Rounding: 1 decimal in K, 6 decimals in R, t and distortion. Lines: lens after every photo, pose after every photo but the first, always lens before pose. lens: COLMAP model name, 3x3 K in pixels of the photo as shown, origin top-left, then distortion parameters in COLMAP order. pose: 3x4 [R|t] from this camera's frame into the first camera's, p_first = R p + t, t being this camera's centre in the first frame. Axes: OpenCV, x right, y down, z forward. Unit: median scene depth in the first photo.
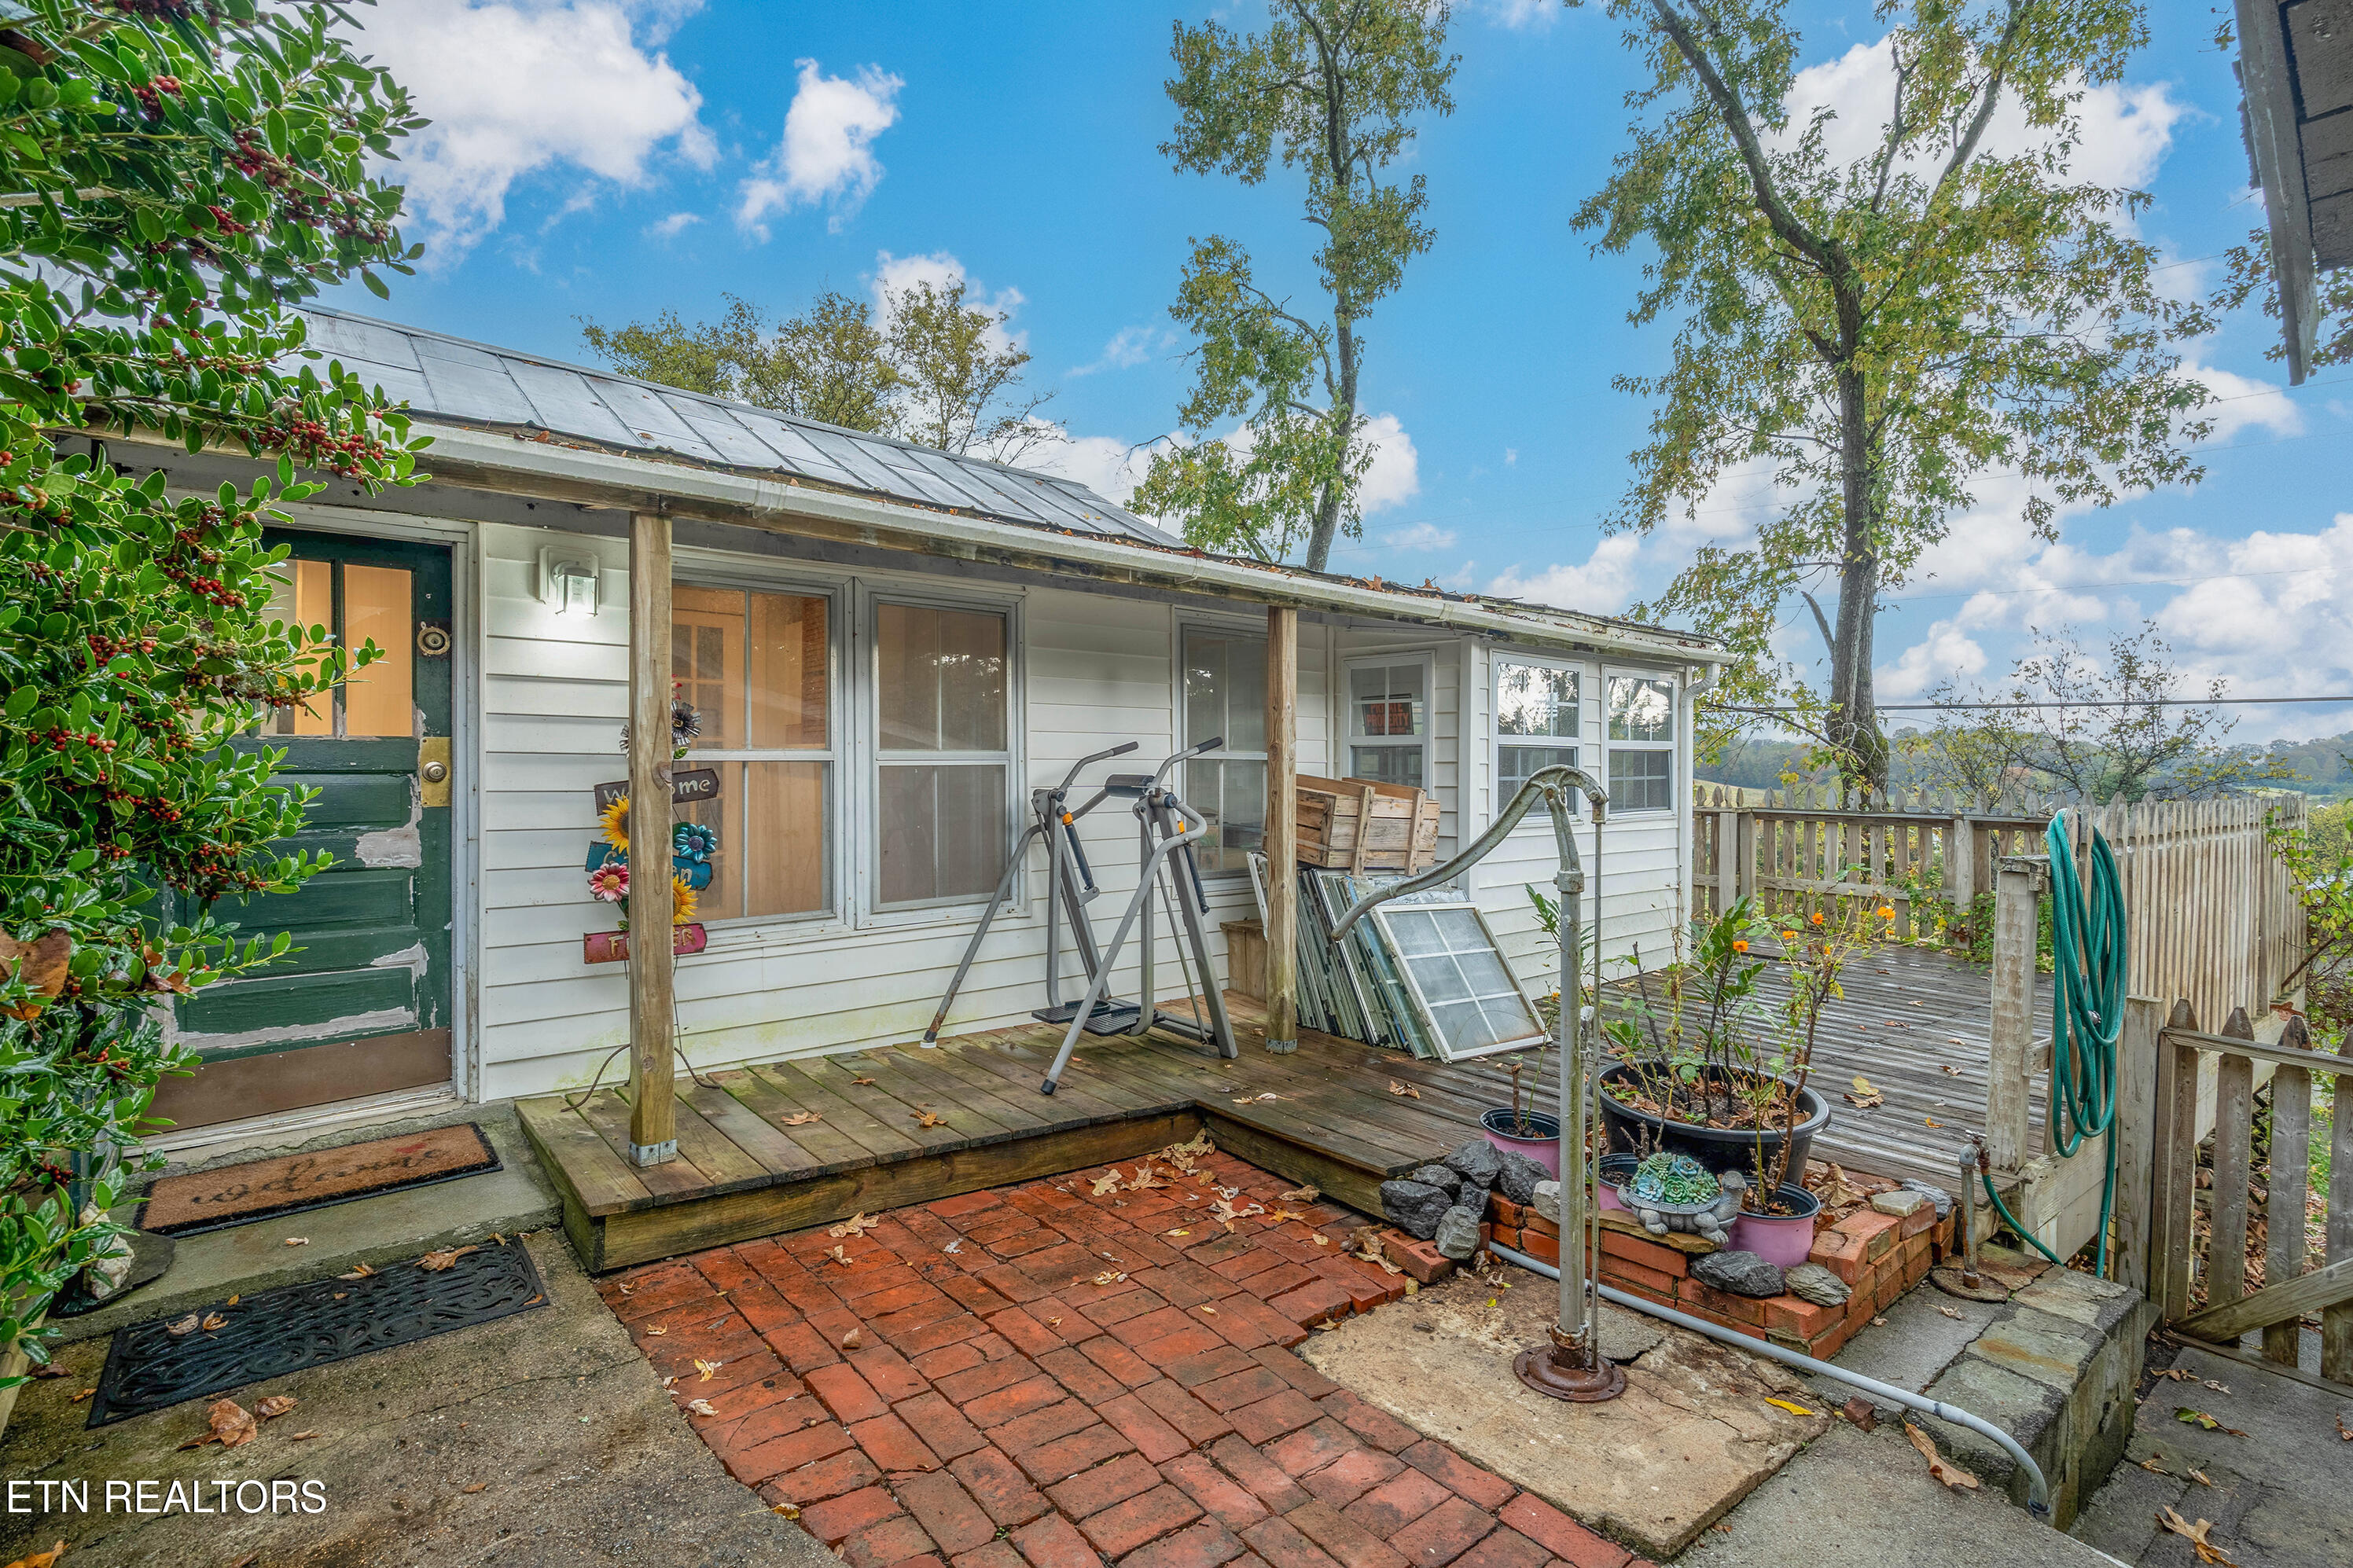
lens RADIAL K [[1088.5, 0, 1187.0], [0, 1088.5, 774.5], [0, 0, 1]] dist [-0.002225, 0.003164]
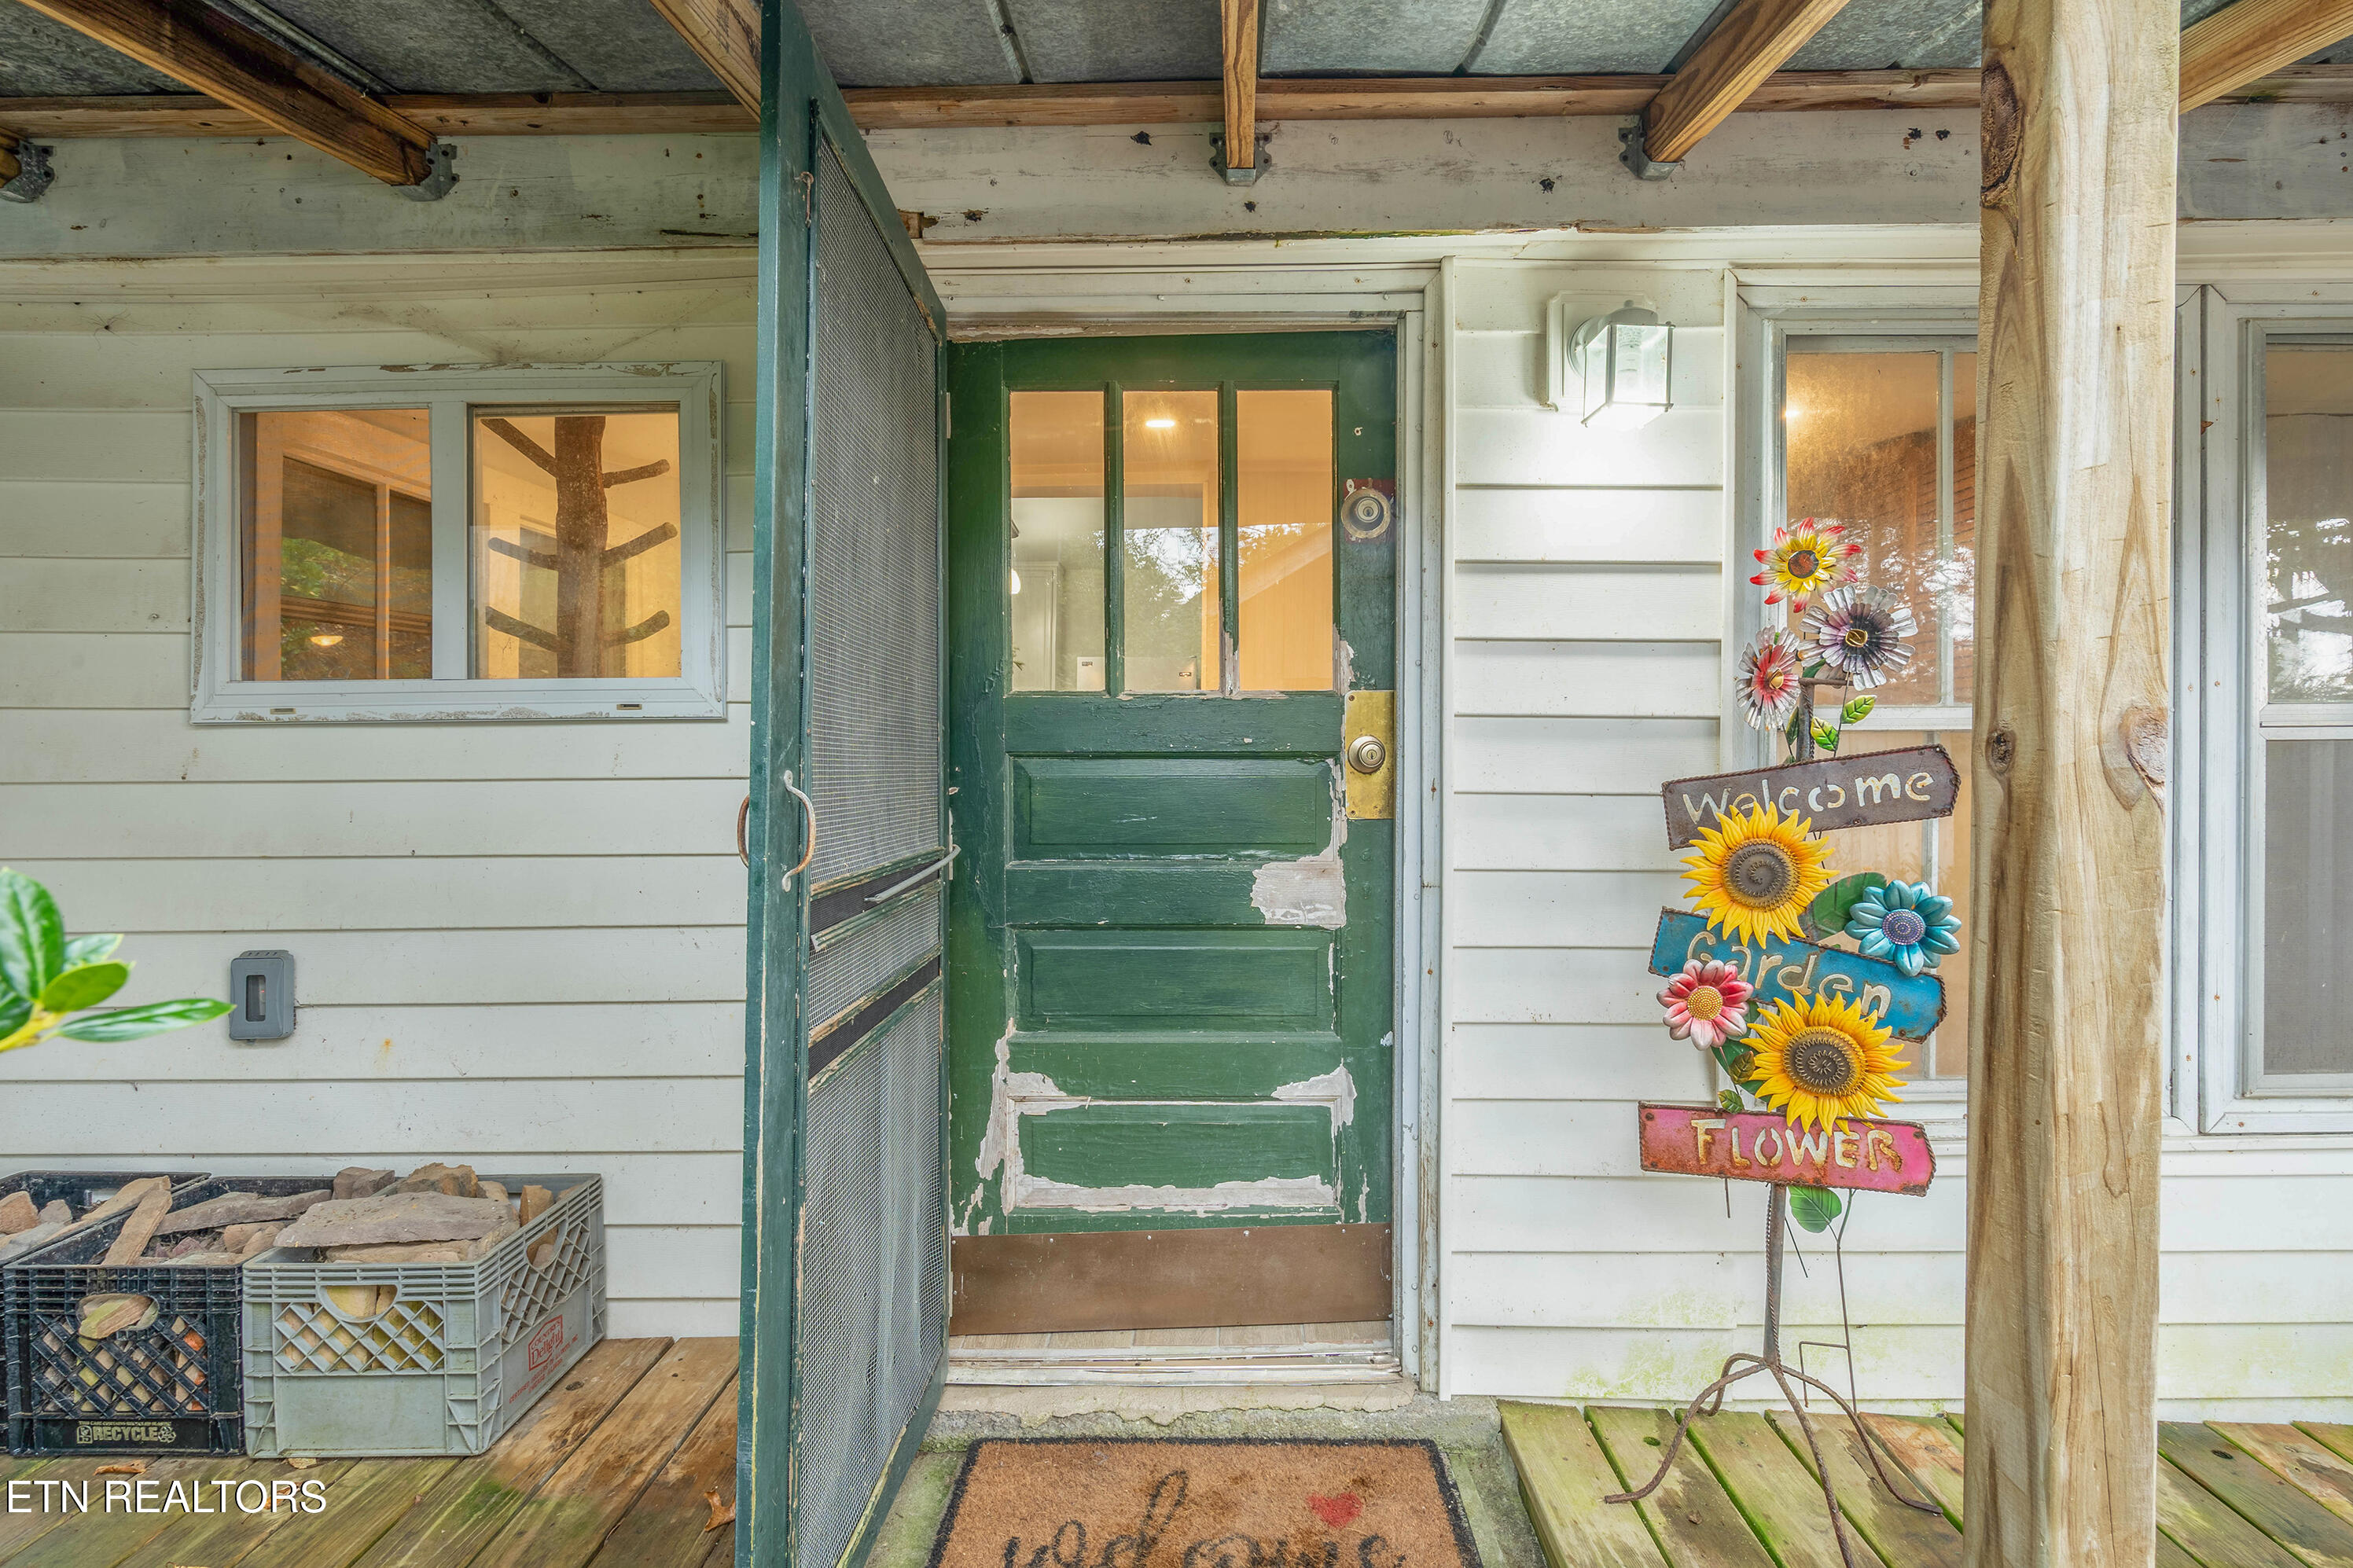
lens RADIAL K [[1088.5, 0, 1191.1], [0, 1088.5, 763.0], [0, 0, 1]] dist [-0.002225, 0.003164]
pose [[0.748765, 0.001557, -0.662833, -0.397545], [-0.001860, 0.999998, 0.000248, 0.001656], [0.662833, 0.001047, 0.748767, 0.535725]]
